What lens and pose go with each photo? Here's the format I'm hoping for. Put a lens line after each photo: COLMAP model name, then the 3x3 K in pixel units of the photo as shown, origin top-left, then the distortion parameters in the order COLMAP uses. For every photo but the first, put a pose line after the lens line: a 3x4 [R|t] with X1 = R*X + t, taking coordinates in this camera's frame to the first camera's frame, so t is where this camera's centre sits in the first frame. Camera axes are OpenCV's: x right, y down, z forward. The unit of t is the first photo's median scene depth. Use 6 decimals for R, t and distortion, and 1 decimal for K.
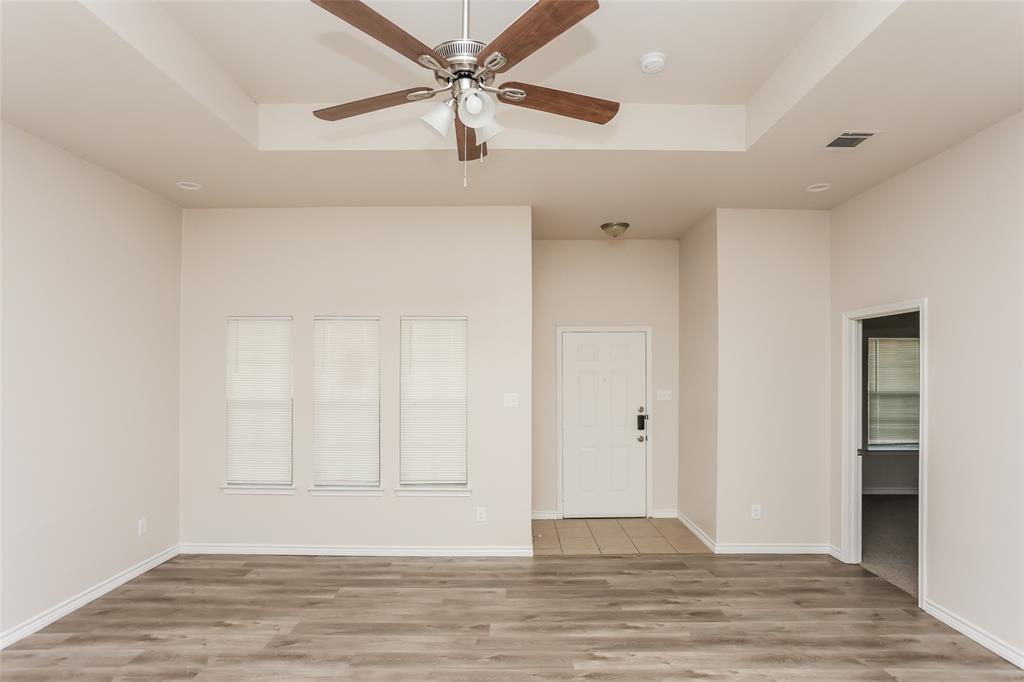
lens RADIAL K [[537.0, 0, 522.0], [0, 537.0, 357.4], [0, 0, 1]] dist [-0.045661, 0.022665]
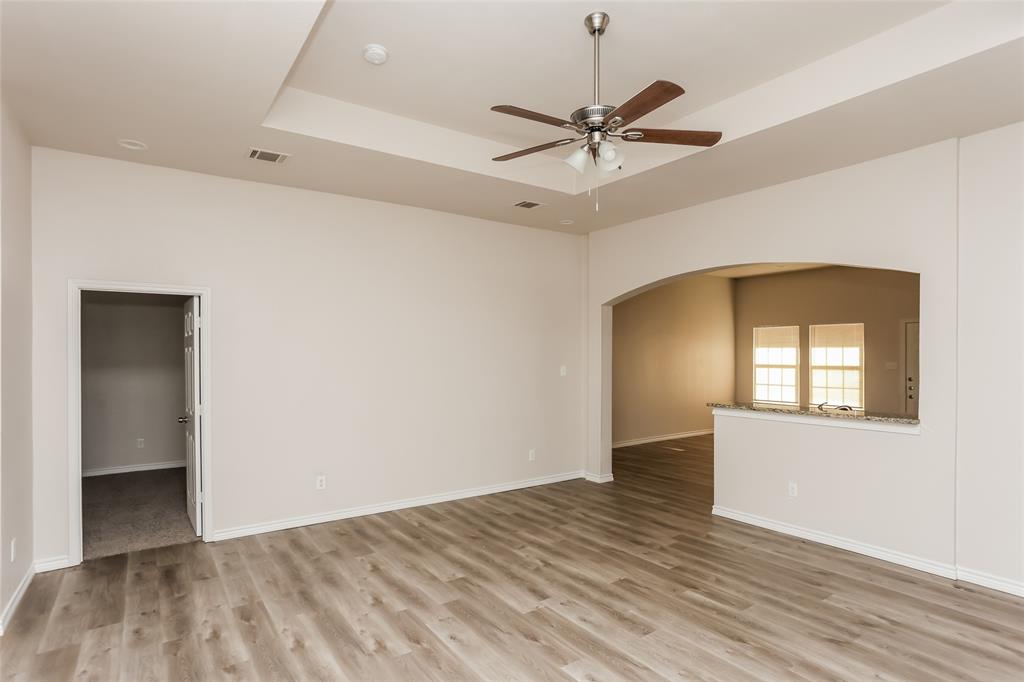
lens RADIAL K [[537.0, 0, 511.7], [0, 537.0, 346.9], [0, 0, 1]] dist [-0.045661, 0.022665]
pose [[-0.571289, 0.005216, 0.820733, -0.572374], [-0.020129, 0.999590, -0.020364, 0.031969], [-0.820502, -0.028154, -0.570949, 1.004297]]
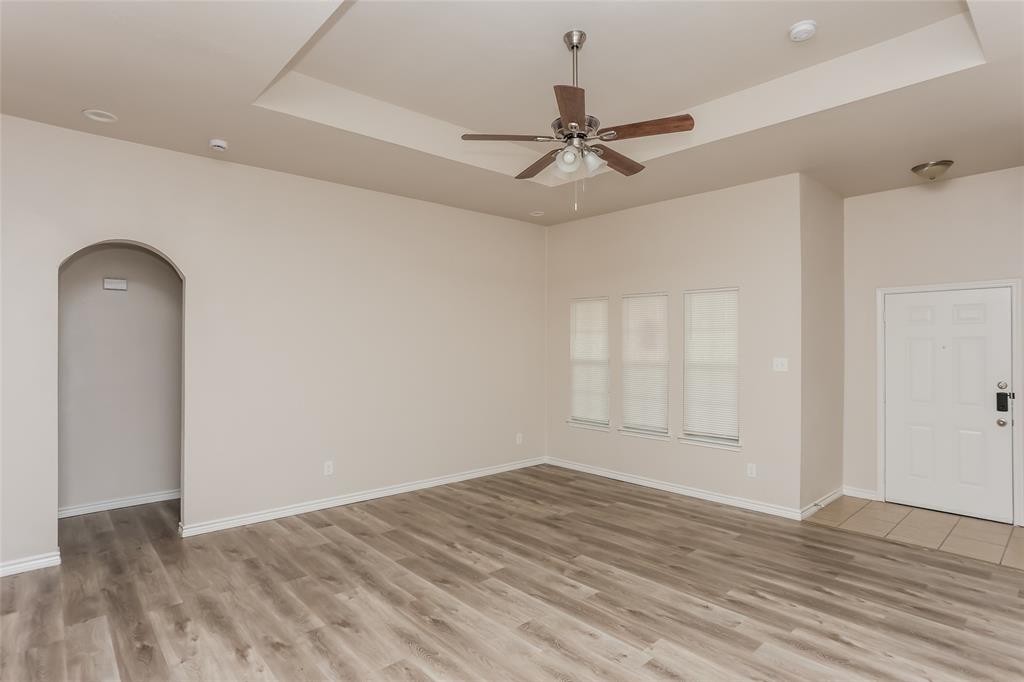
lens RADIAL K [[537.0, 0, 507.0], [0, 537.0, 335.6], [0, 0, 1]] dist [-0.045661, 0.022665]
pose [[0.666463, -0.008414, -0.745490, 0.453701], [0.018307, 0.999819, 0.005082, 0.010610], [0.745313, -0.017035, 0.666497, -0.076986]]
